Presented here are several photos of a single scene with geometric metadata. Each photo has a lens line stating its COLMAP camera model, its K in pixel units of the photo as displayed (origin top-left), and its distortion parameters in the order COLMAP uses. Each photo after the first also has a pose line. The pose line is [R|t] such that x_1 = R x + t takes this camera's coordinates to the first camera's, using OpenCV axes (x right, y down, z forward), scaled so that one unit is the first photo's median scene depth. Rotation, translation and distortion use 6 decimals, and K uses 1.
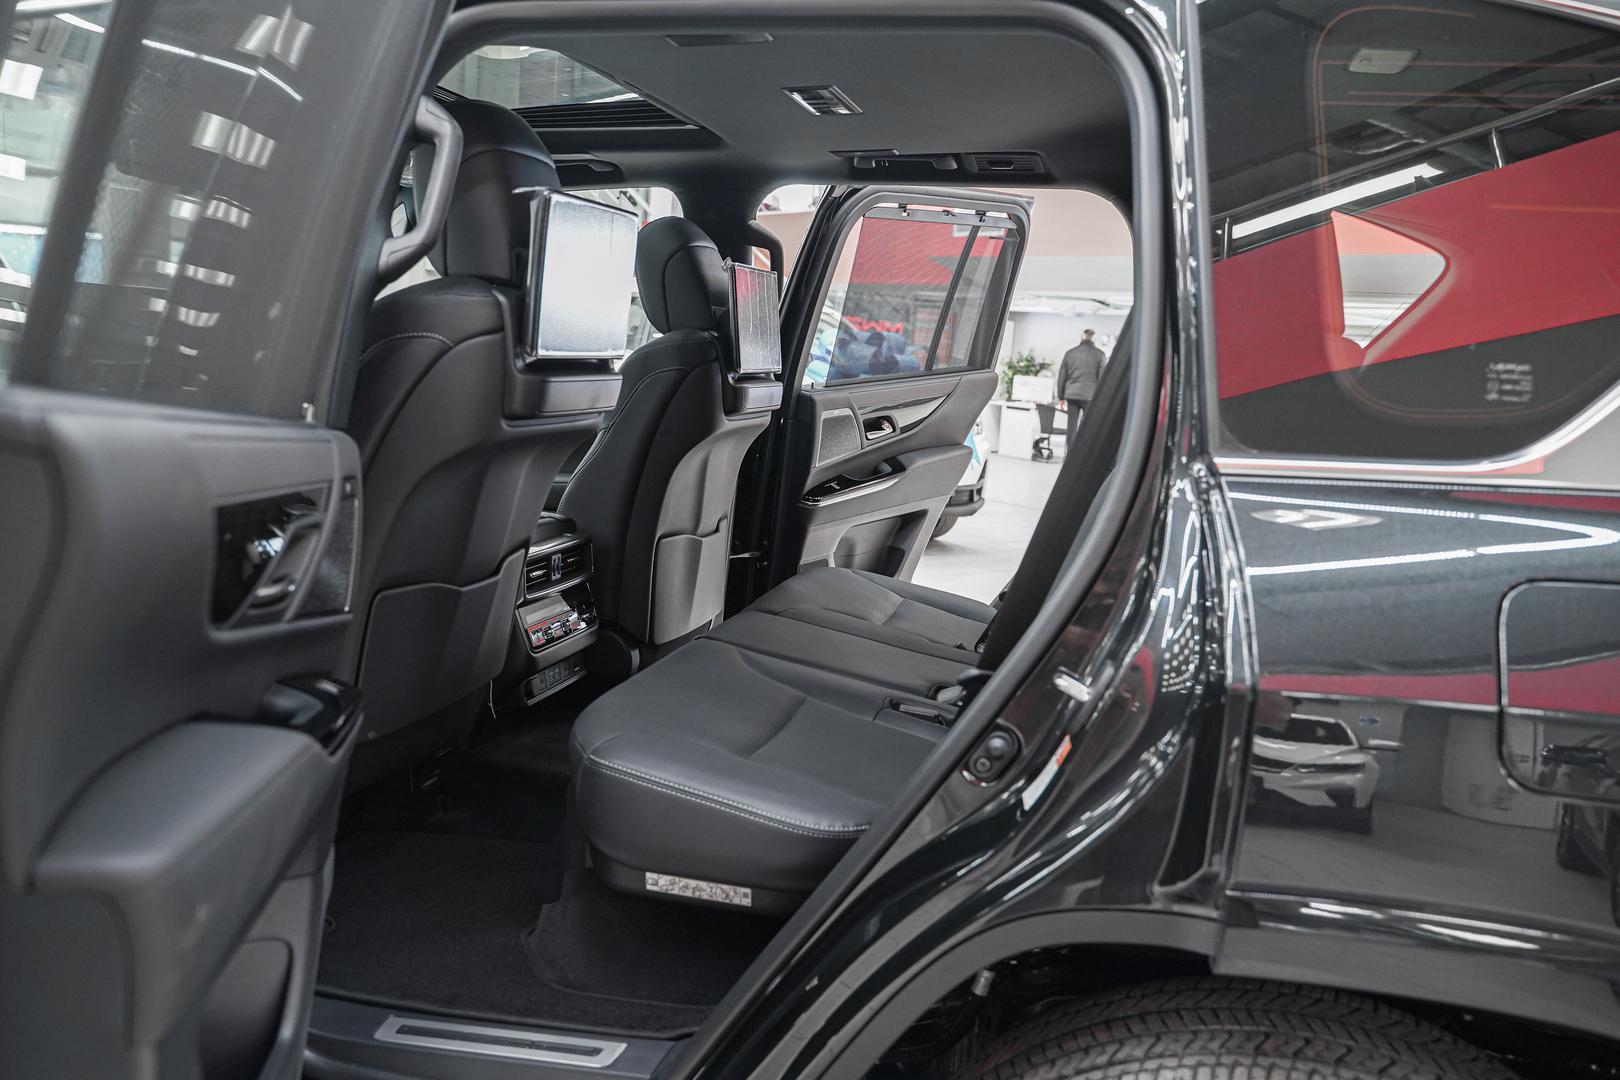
lens RADIAL K [[1351.4, 0, 846.1], [0, 1351.4, 558.4], [0, 0, 1]] dist [-0.008428, -0.001180]
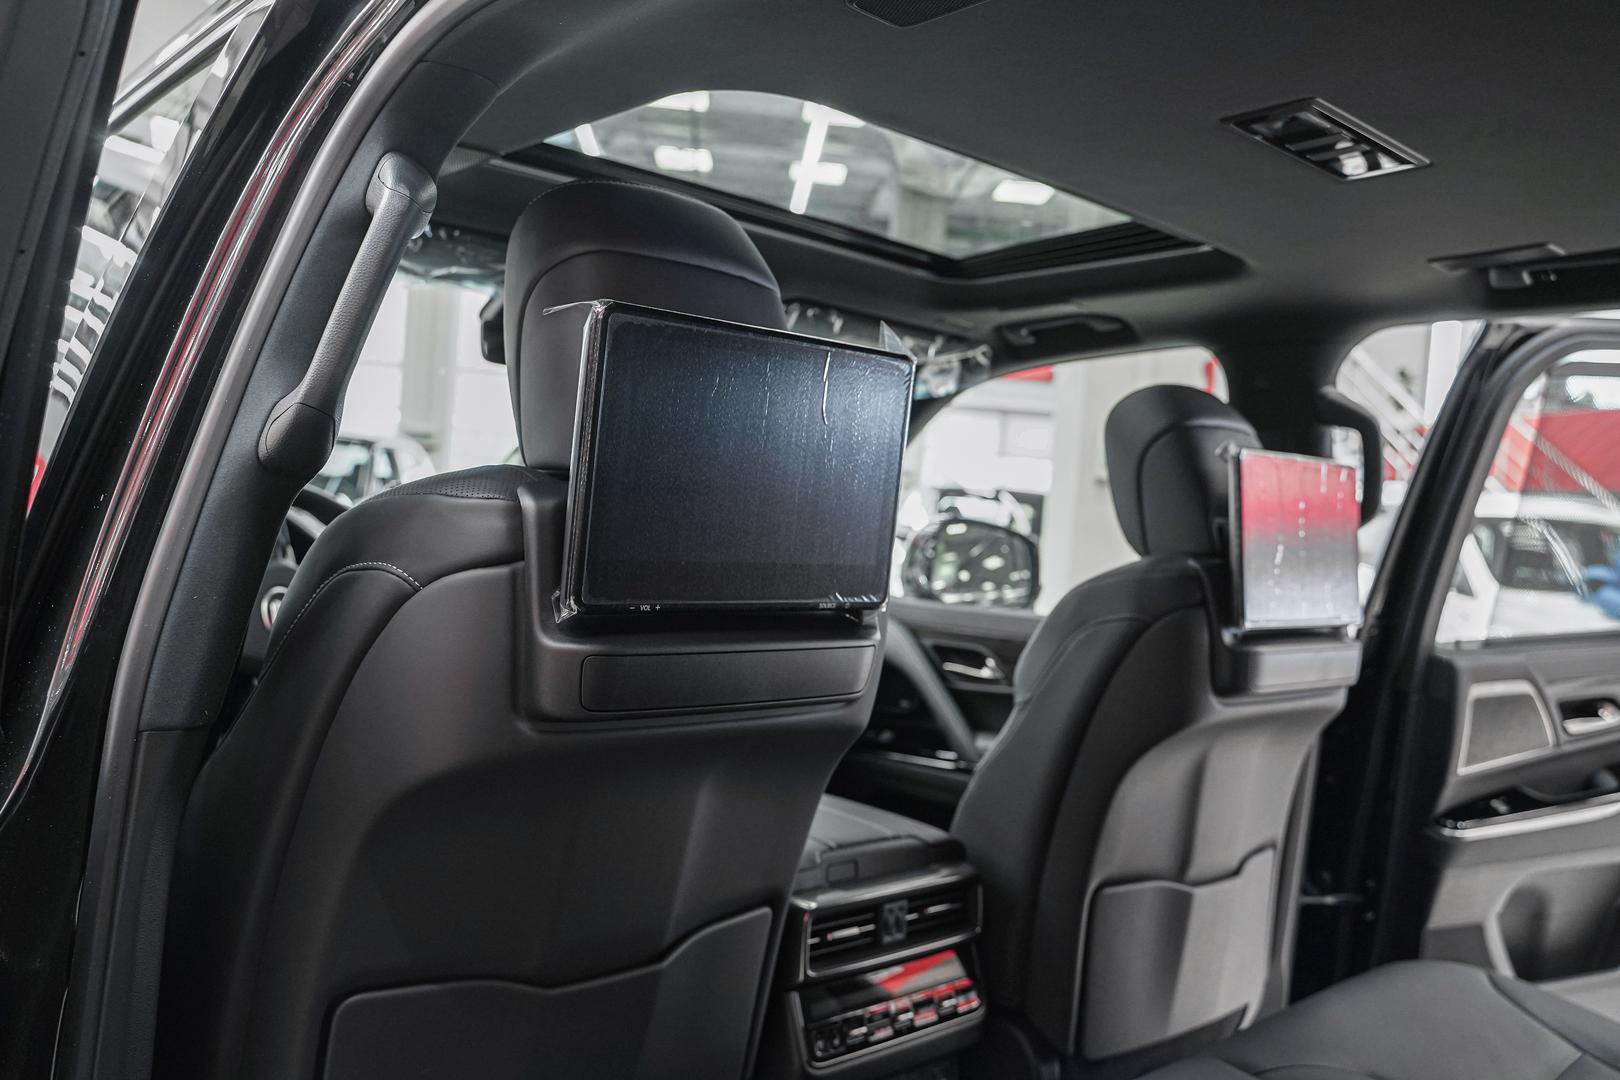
lens RADIAL K [[1351.4, 0, 846.1], [0, 1351.4, 558.4], [0, 0, 1]] dist [-0.008428, -0.001180]
pose [[0.838211, 0.022726, -0.544873, 0.089944], [-0.106059, 0.986848, -0.121996, -0.069109], [0.534934, 0.160047, 0.829596, 0.366369]]
